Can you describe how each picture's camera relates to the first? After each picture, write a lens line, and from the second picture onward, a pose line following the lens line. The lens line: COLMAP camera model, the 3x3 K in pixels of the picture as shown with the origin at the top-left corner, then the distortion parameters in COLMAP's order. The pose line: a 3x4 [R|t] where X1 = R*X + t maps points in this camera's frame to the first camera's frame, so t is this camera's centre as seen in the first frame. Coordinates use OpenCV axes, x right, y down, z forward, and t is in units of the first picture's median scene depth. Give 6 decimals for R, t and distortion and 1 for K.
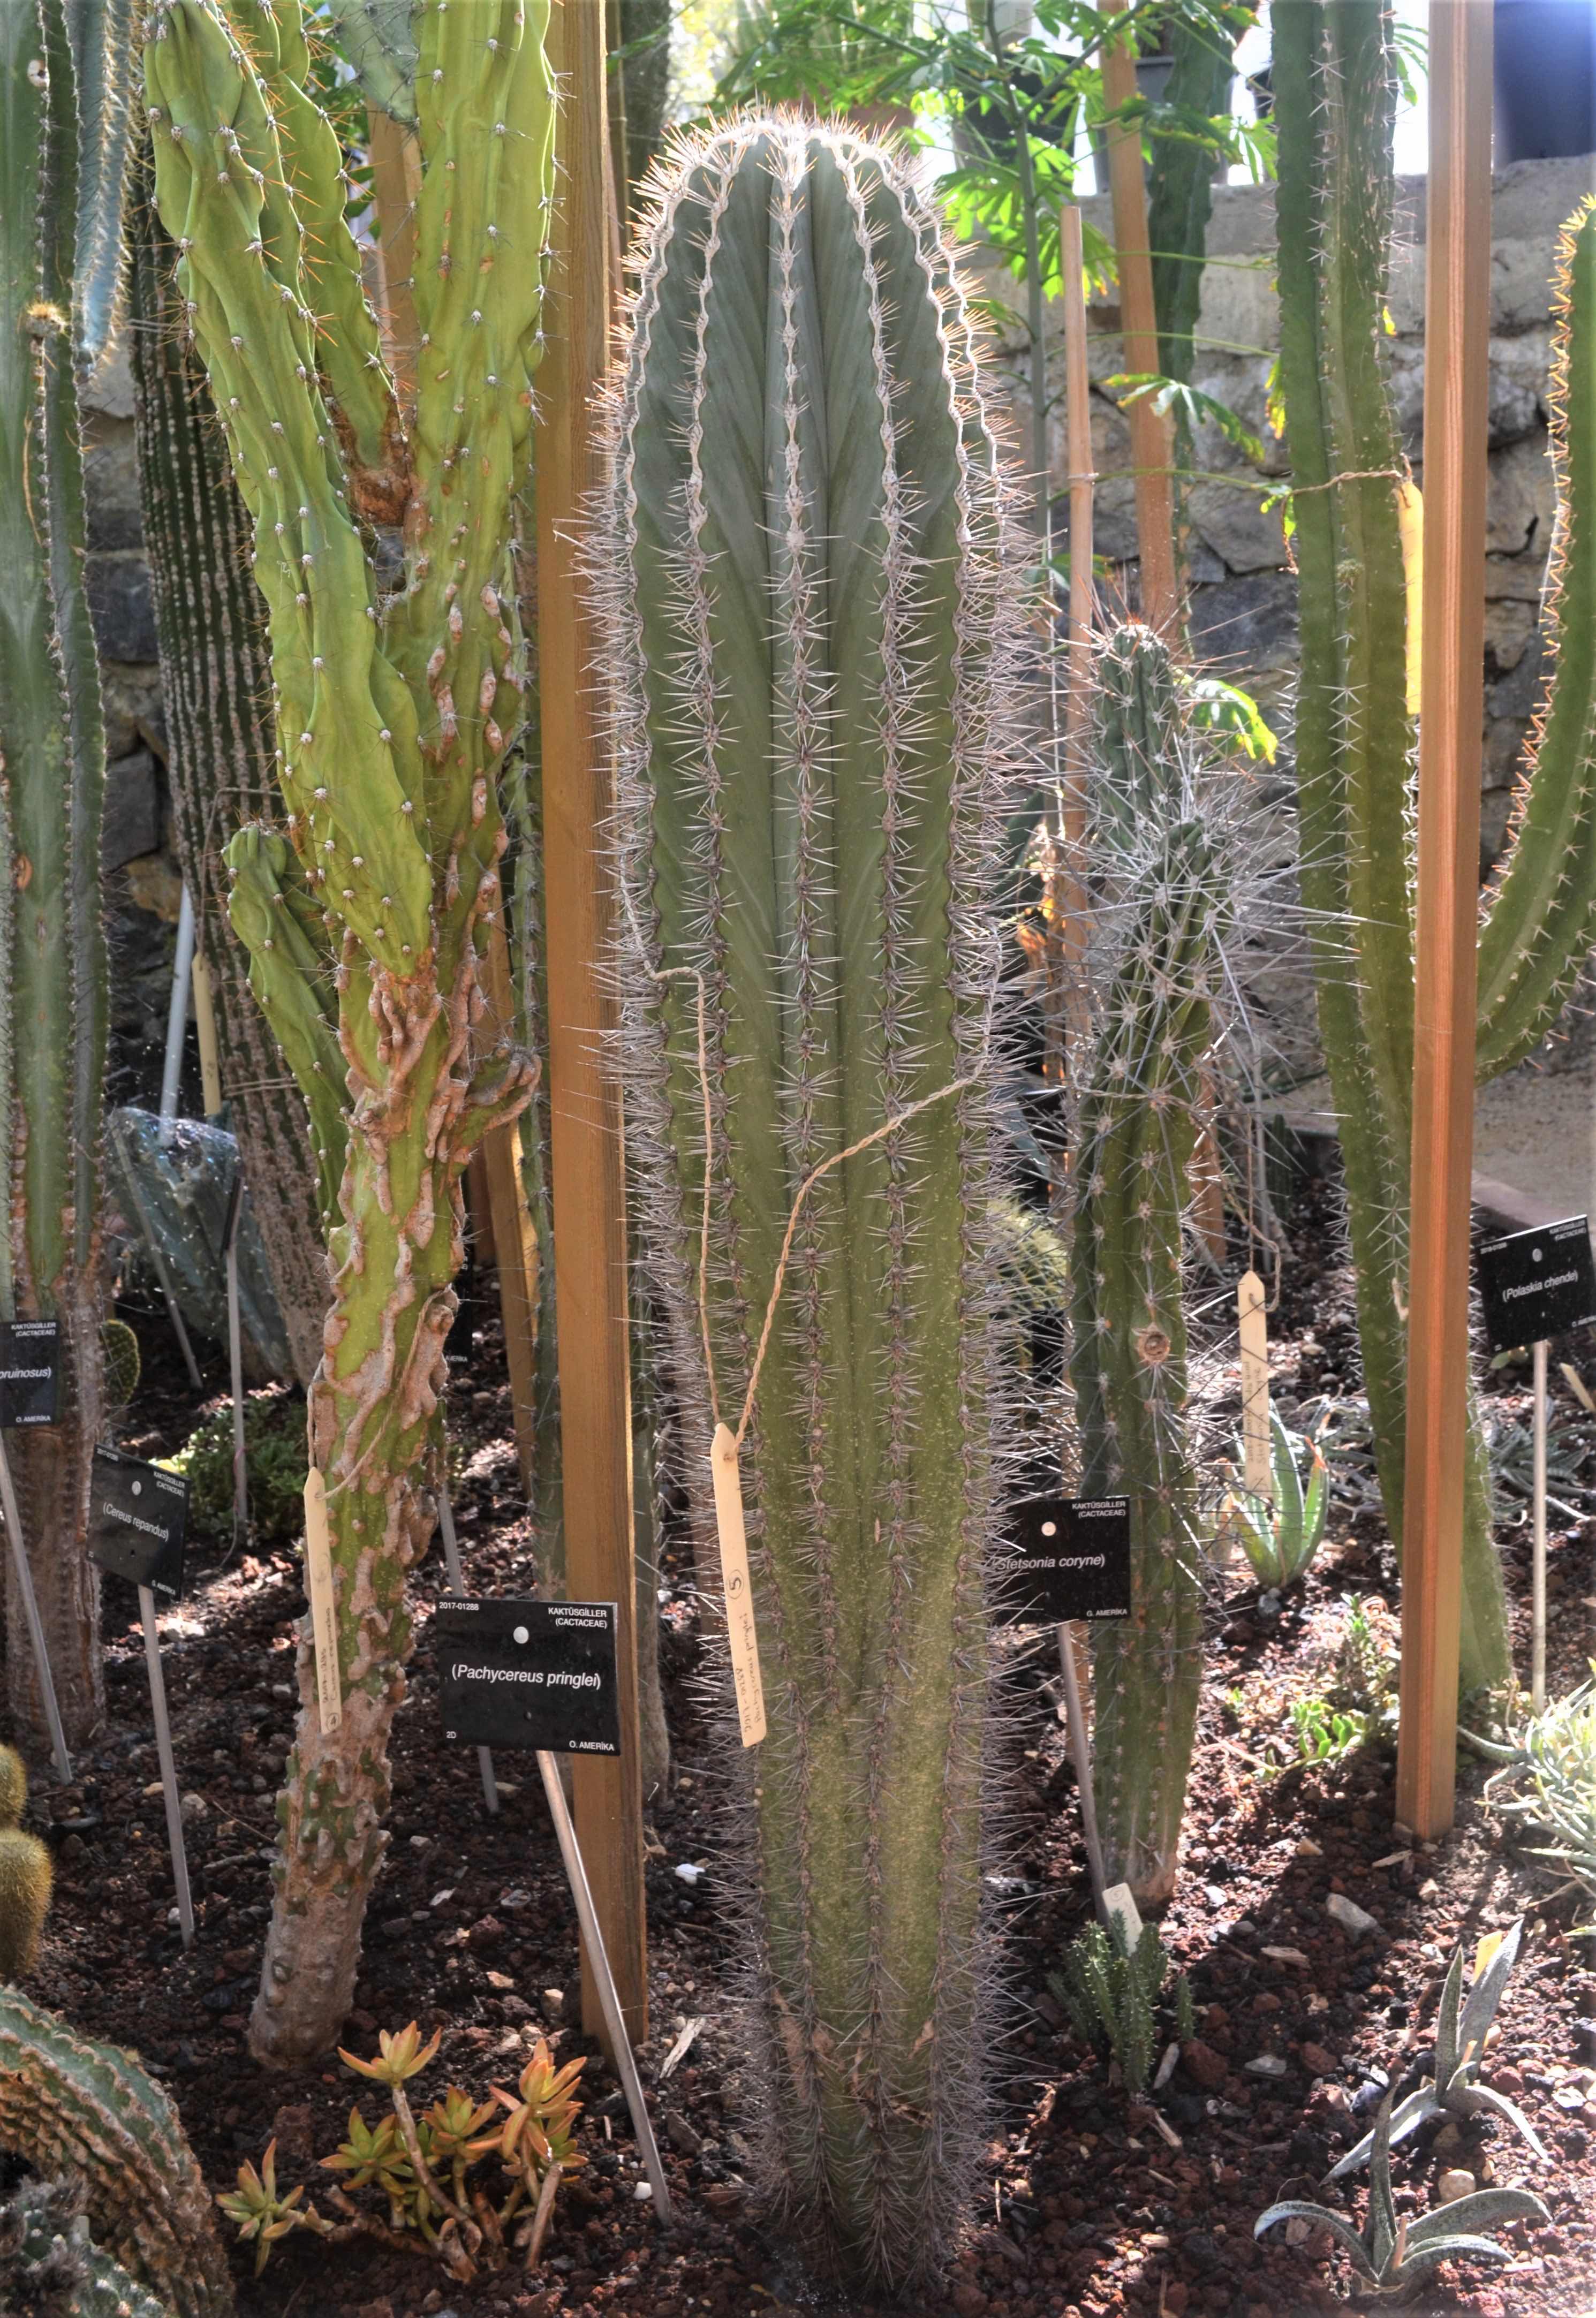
lens RADIAL K [[2405.8, 0, 797.6], [0, 2405.8, 1081.2], [0, 0, 1]] dist [-0.060776, 0.039144]
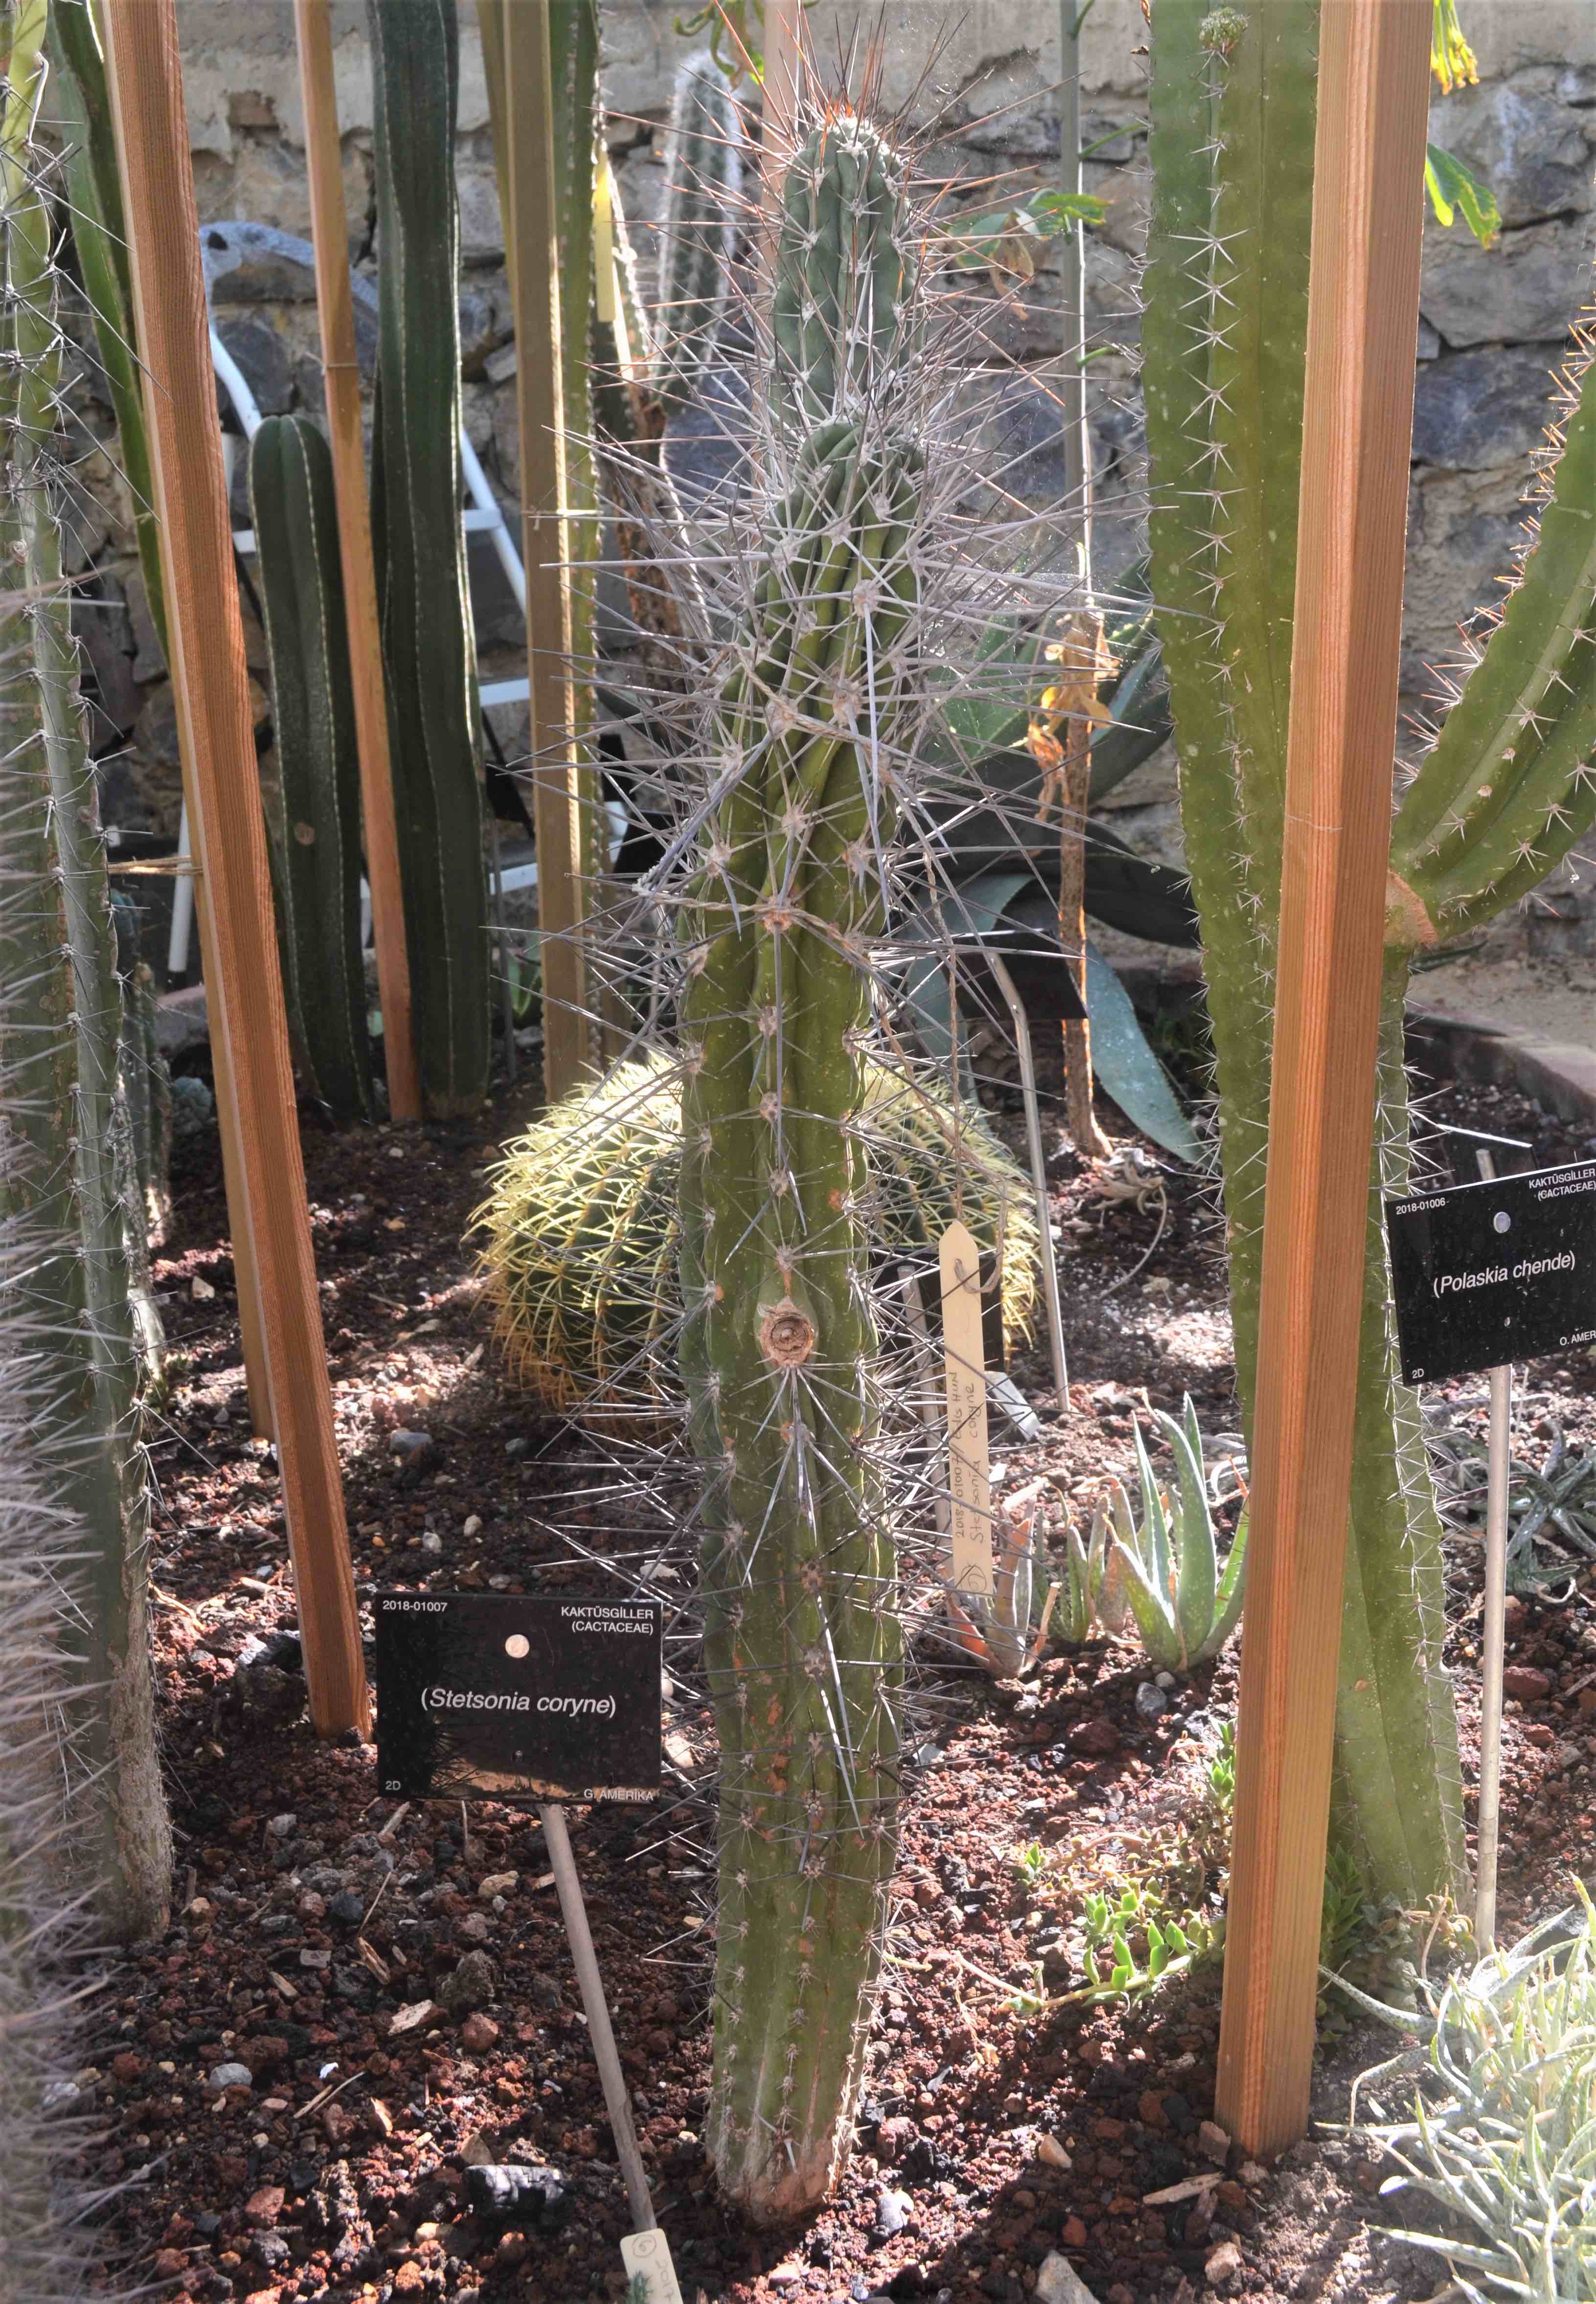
lens RADIAL K [[2390.9, 0, 797.6], [0, 2390.9, 1074.6], [0, 0, 1]] dist [-0.060776, 0.039144]
pose [[0.990108, 0.057116, -0.128157, 0.207762], [-0.050421, 0.997218, 0.054892, 0.012611], [0.130936, -0.047887, 0.990234, 0.391685]]
